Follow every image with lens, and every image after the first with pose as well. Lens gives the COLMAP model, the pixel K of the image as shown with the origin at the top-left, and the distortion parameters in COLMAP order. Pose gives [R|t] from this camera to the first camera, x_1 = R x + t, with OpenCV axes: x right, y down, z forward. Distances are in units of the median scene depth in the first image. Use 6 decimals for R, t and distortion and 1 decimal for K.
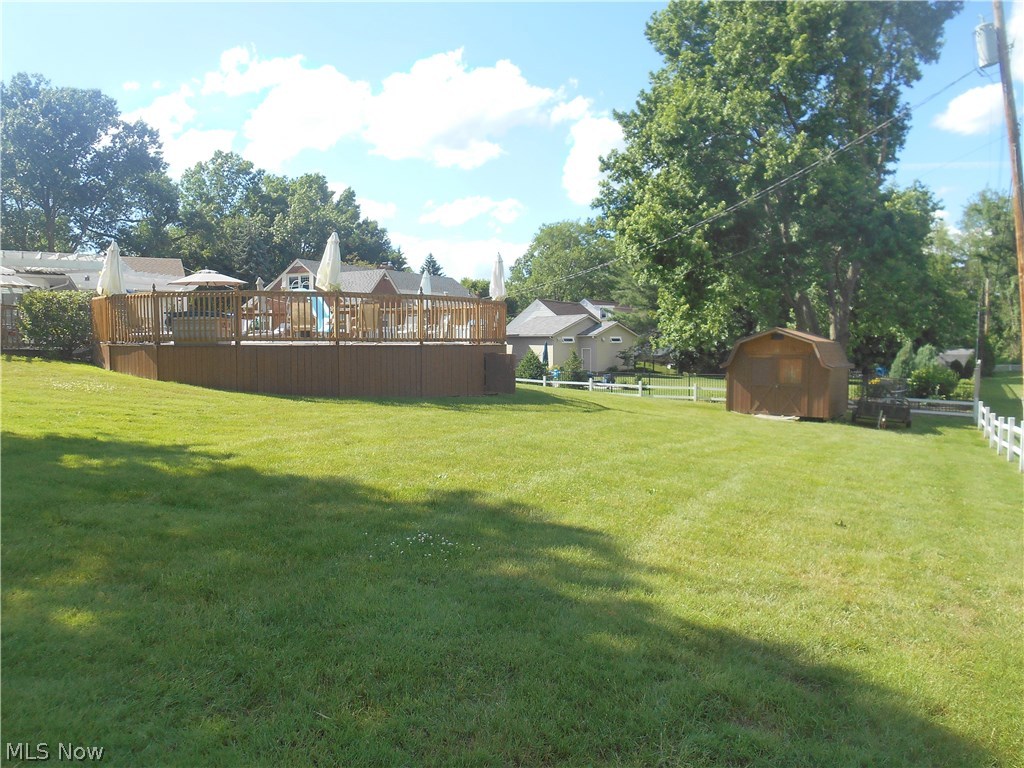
lens RADIAL K [[779.1, 0, 511.6], [0, 779.1, 379.8], [0, 0, 1]] dist [-0.015933, -0.012300]
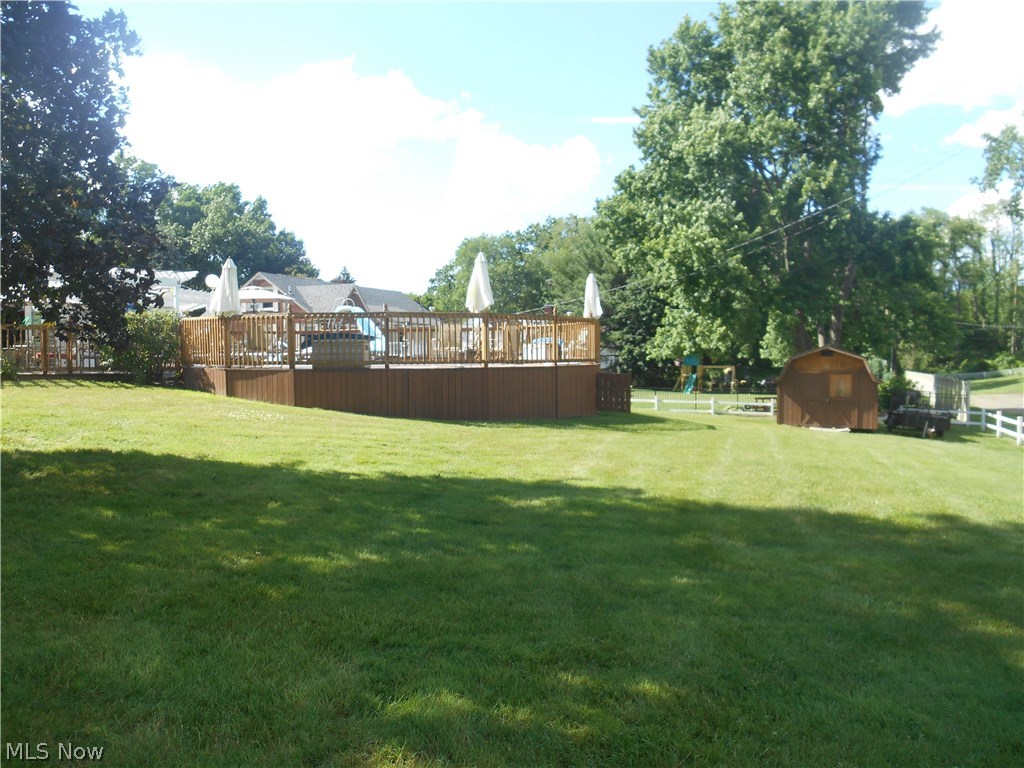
lens RADIAL K [[779.1, 0, 511.4], [0, 779.1, 388.0], [0, 0, 1]] dist [-0.015933, -0.012300]
pose [[0.988740, -0.013697, 0.149015, -0.220366], [0.014486, 0.999886, -0.004213, -0.009198], [-0.148940, 0.006324, 0.988826, 0.016502]]
